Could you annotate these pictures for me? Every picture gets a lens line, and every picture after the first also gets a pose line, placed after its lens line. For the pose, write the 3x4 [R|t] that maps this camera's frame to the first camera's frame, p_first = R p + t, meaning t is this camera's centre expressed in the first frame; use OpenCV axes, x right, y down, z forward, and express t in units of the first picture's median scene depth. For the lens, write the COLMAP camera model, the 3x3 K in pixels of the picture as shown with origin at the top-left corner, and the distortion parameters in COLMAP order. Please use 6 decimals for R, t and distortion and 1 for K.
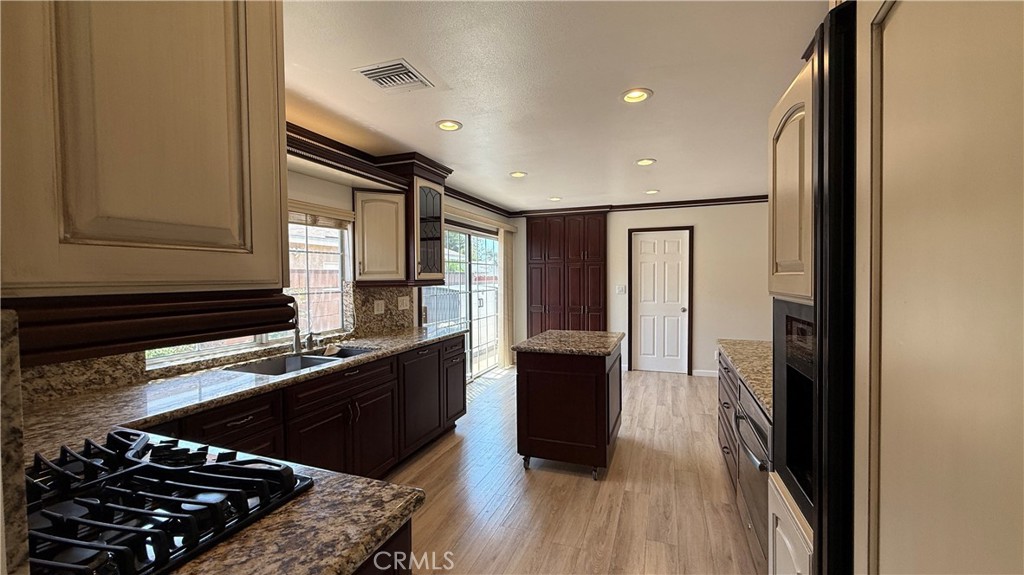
lens RADIAL K [[406.5, 0, 507.9], [0, 406.5, 289.0], [0, 0, 1]] dist [-0.001597, -0.001165]
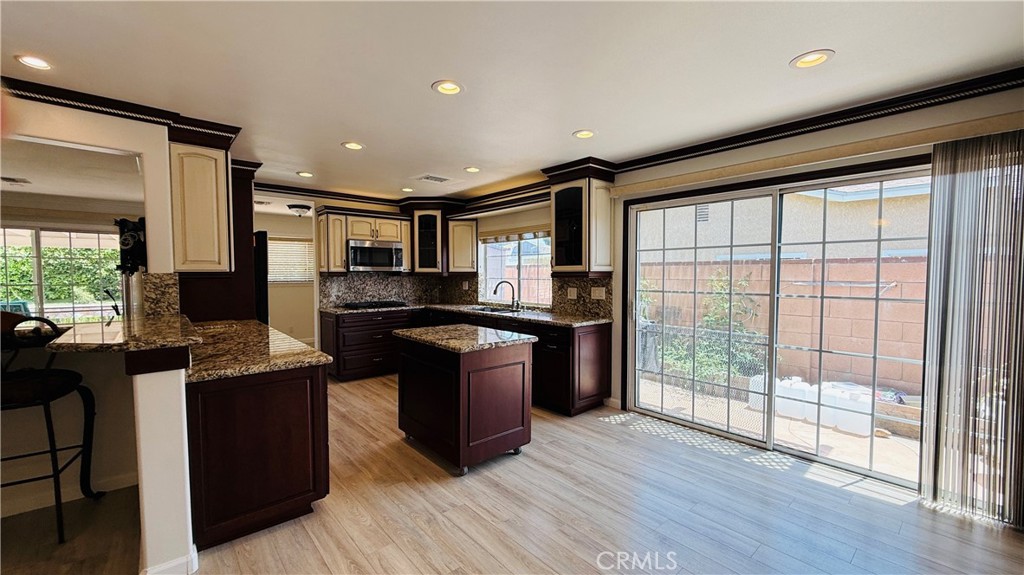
lens RADIAL K [[406.5, 0, 511.1], [0, 406.5, 290.1], [0, 0, 1]] dist [-0.001597, -0.001165]
pose [[-0.462420, 0.048486, -0.885334, 0.998183], [-0.021786, 0.997581, 0.066013, -0.049482], [0.886393, 0.049814, -0.460245, 1.605992]]
